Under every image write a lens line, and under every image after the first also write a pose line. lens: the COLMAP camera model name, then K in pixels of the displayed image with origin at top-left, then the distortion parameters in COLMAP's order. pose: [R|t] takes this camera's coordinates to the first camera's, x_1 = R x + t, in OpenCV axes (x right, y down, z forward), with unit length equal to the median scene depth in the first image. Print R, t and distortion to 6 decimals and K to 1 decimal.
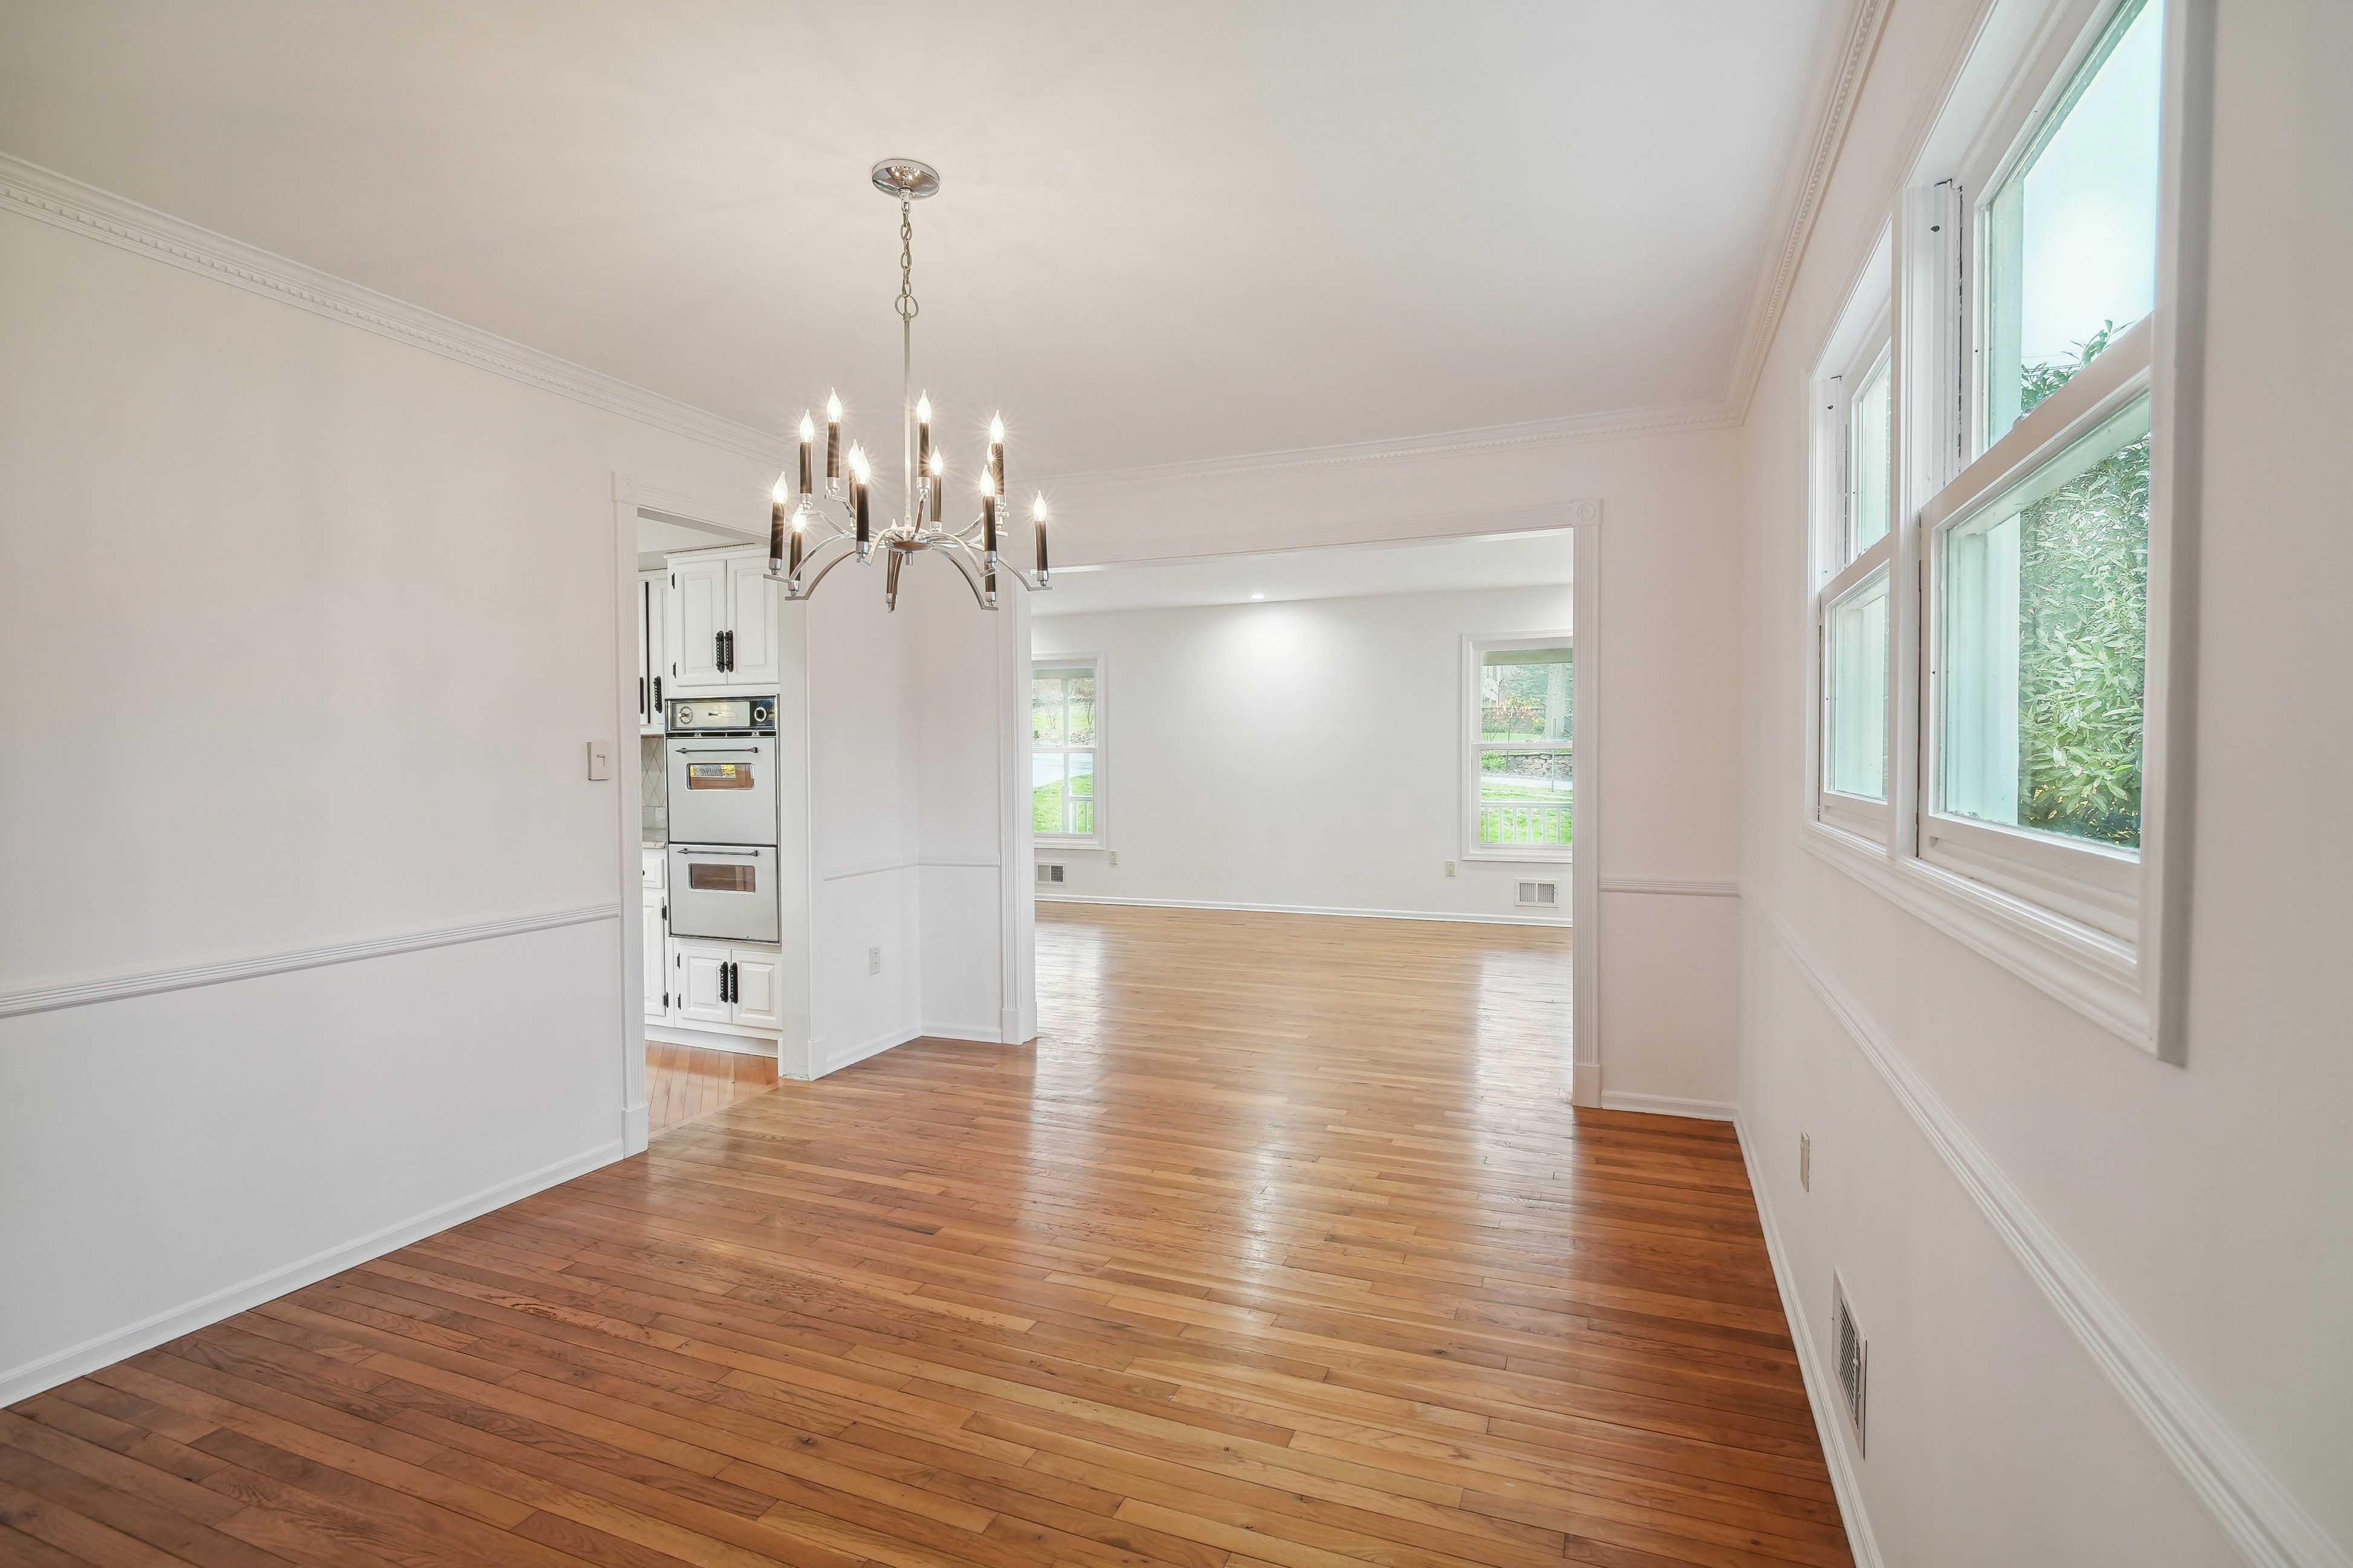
lens RADIAL K [[1092.8, 0, 1176.5], [0, 1092.8, 784.0], [0, 0, 1]] dist [-0.000650, -0.000068]
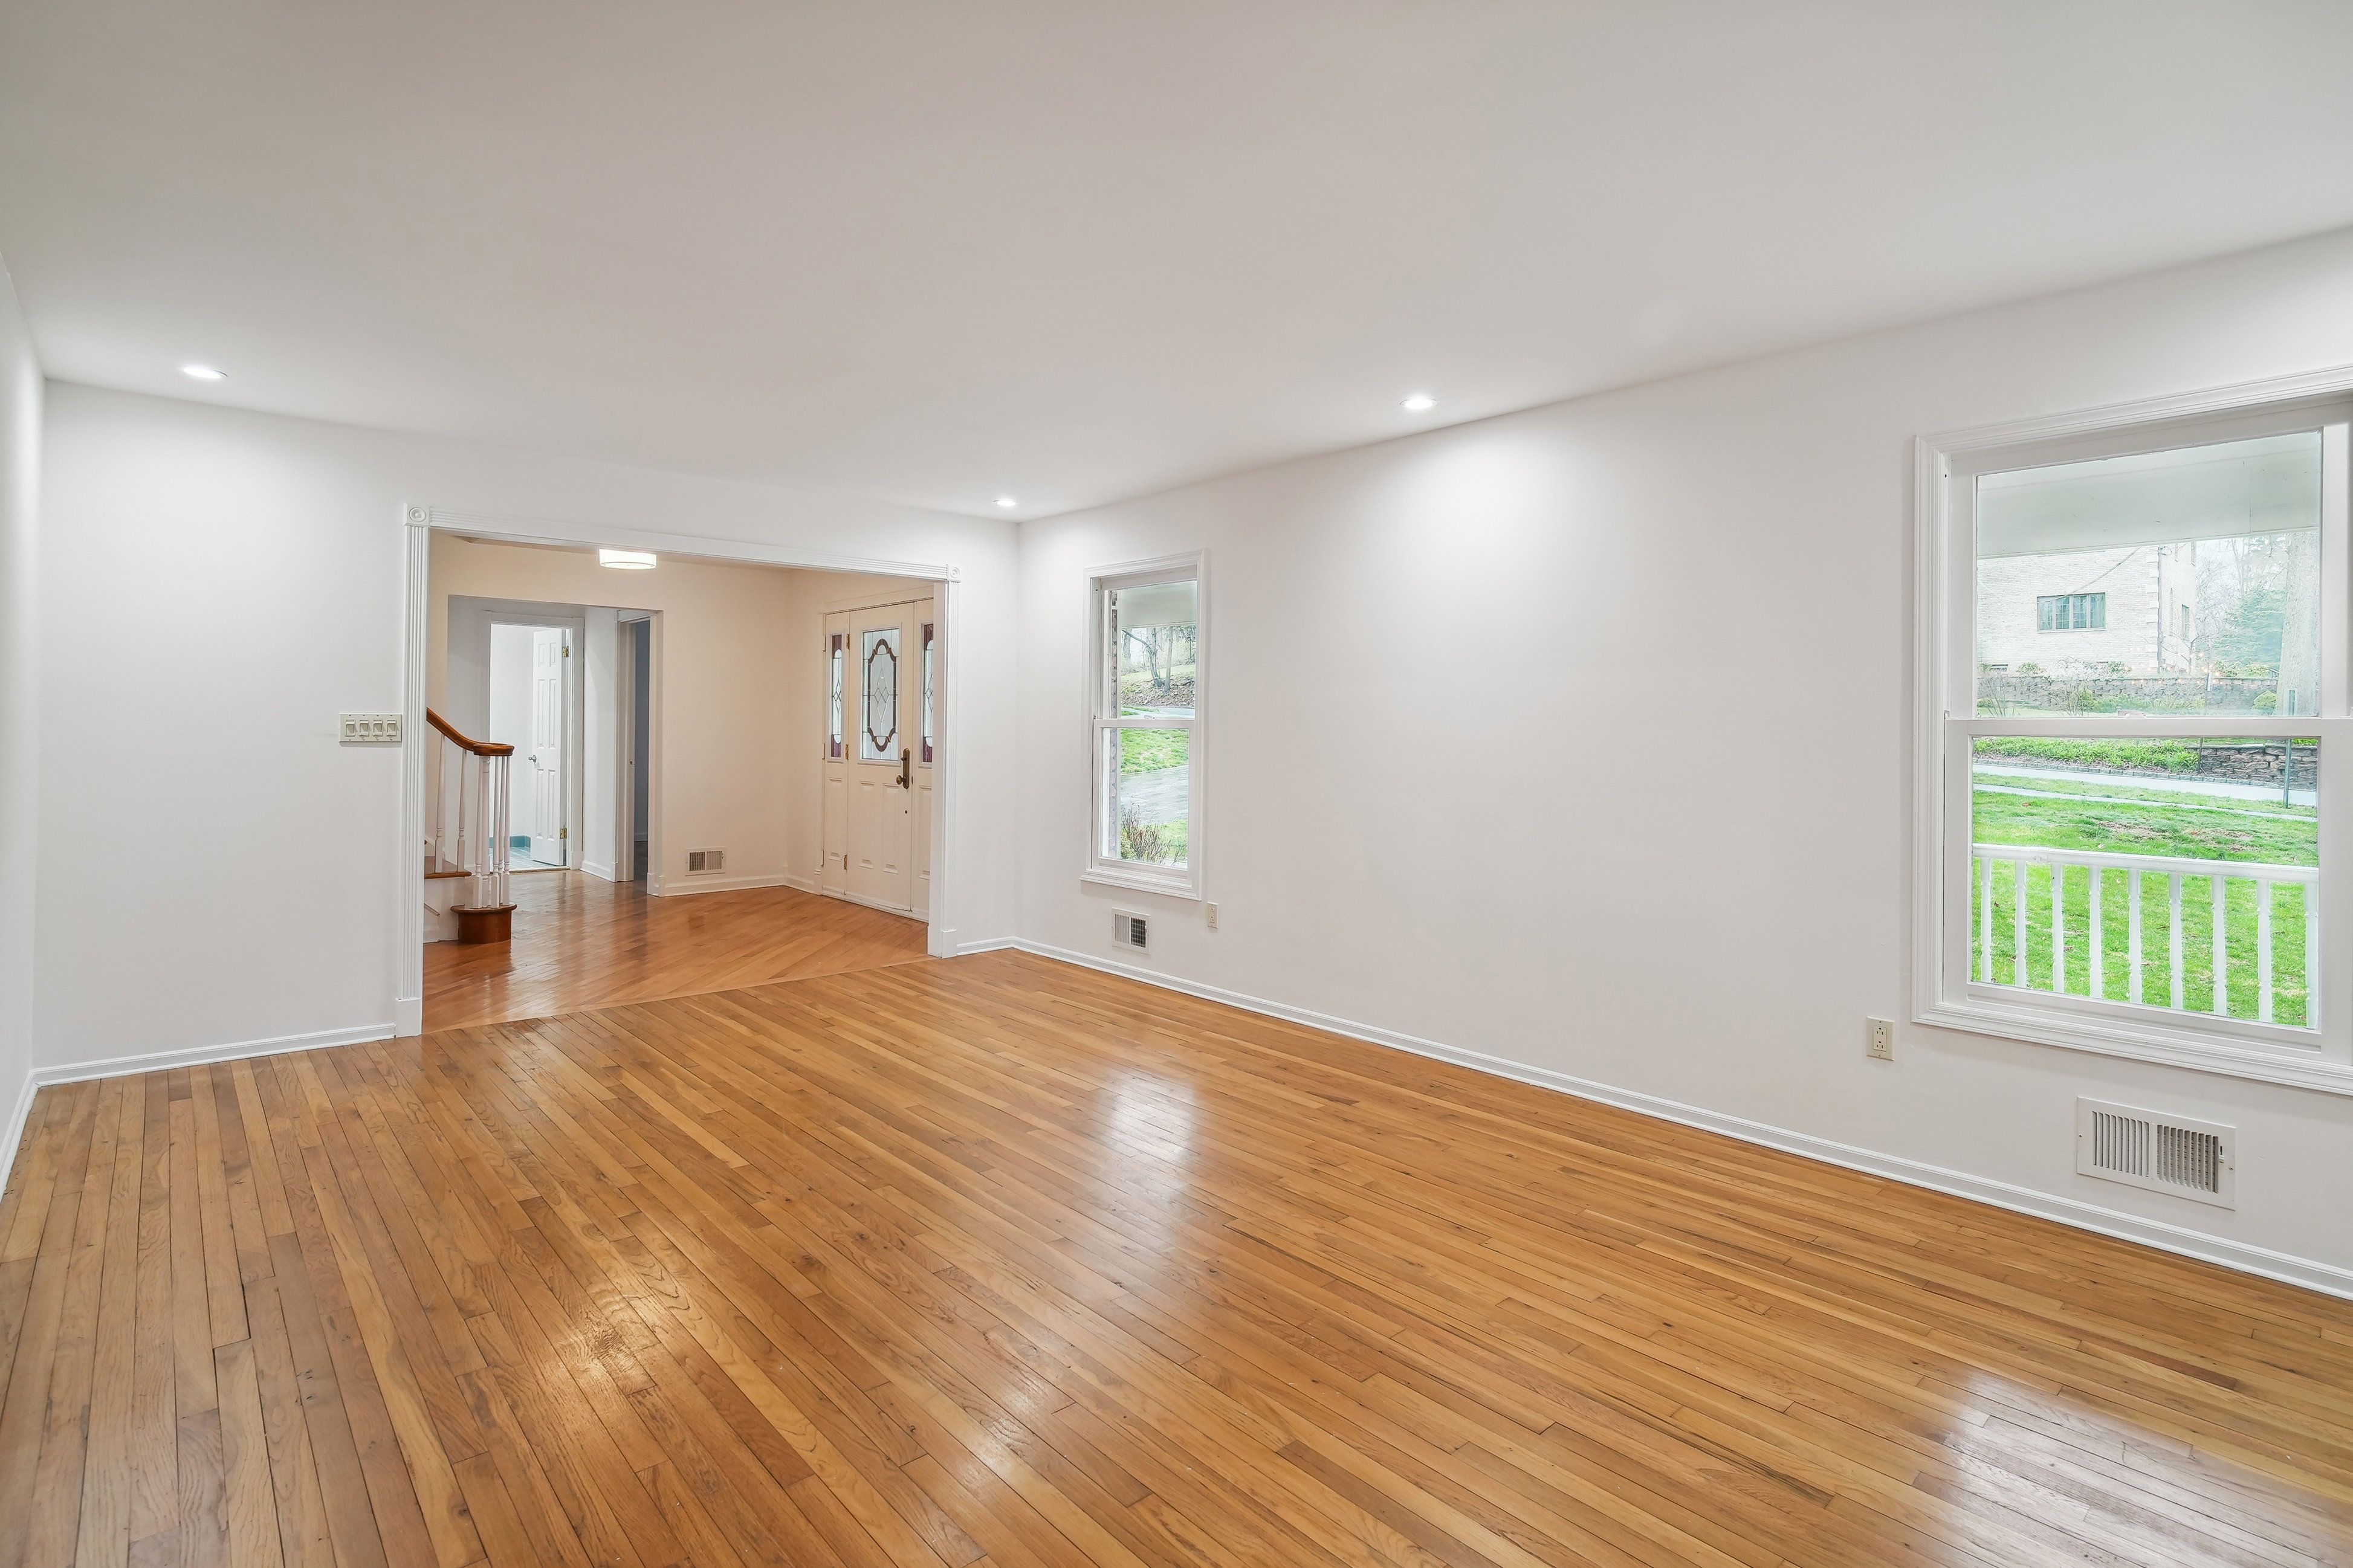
lens RADIAL K [[1123.2, 0, 1173.7], [0, 1123.2, 729.0], [0, 0, 1]] dist [-0.003029, -0.000380]
pose [[0.897232, 0.016766, -0.441242, 0.174361], [-0.029940, 0.999289, -0.022911, -0.014510], [0.440544, 0.033767, 0.897096, 0.459400]]
